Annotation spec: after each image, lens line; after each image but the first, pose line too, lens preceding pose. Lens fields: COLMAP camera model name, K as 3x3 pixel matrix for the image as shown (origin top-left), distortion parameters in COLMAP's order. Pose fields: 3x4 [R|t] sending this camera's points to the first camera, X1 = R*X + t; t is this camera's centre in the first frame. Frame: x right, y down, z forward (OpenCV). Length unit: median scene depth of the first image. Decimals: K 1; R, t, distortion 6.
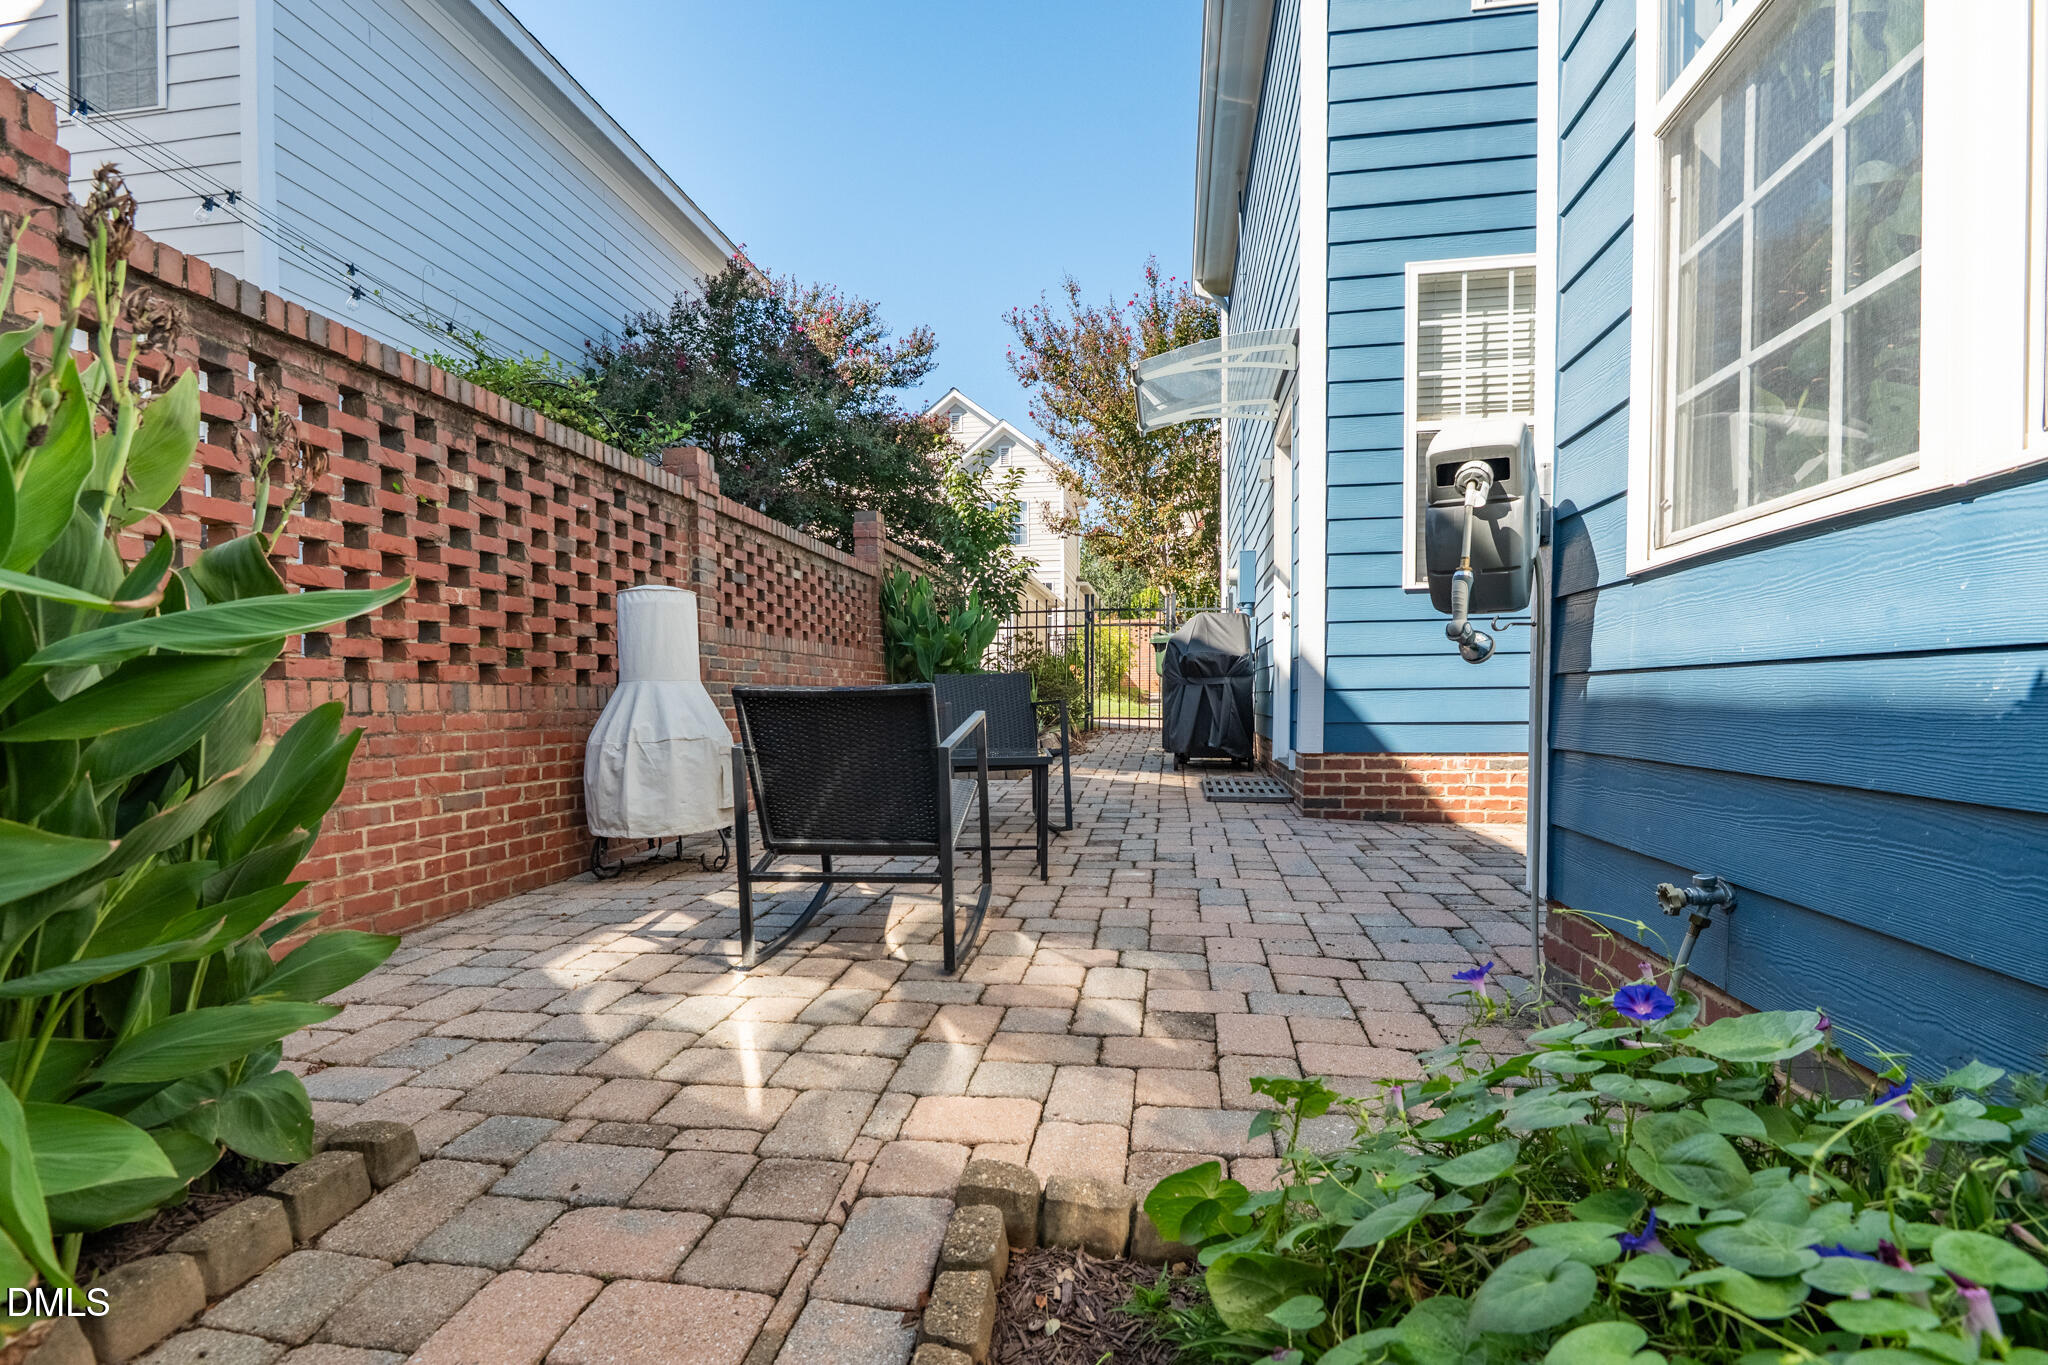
lens RADIAL K [[974.1, 0, 1021.7], [0, 974.1, 714.7], [0, 0, 1]] dist [0.000565, 0.000055]
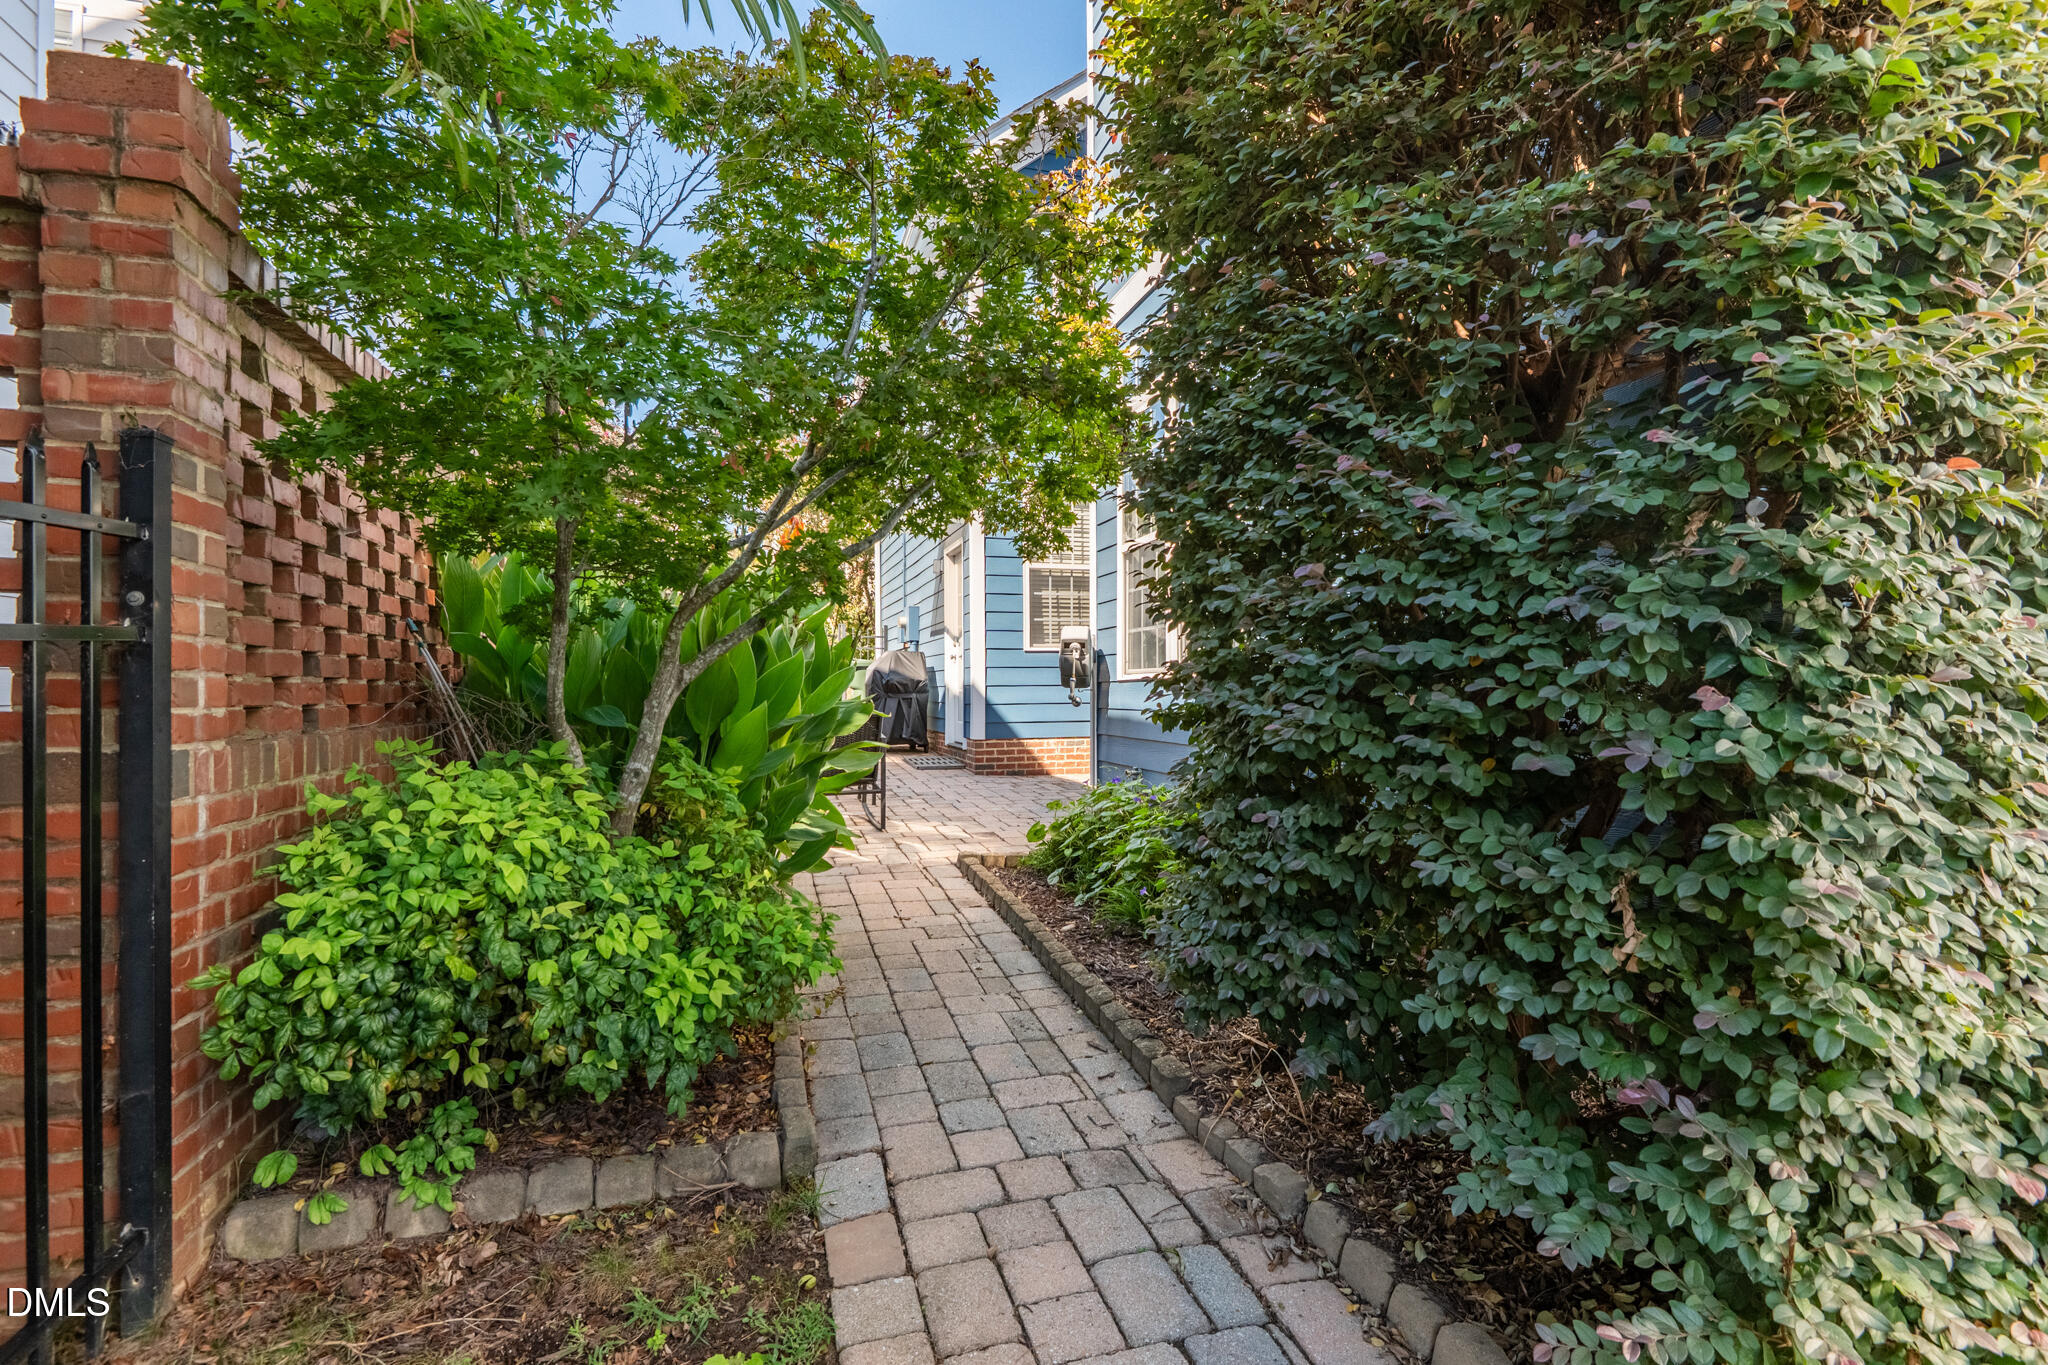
lens RADIAL K [[947.2, 0, 1024.0], [0, 947.2, 682.5], [0, 0, 1]] dist [0.000528, 0.000028]
pose [[0.910570, 0.001596, 0.413351, -0.350949], [0.010370, 0.999590, -0.026703, -0.018162], [-0.413224, 0.028602, 0.910180, -0.632732]]
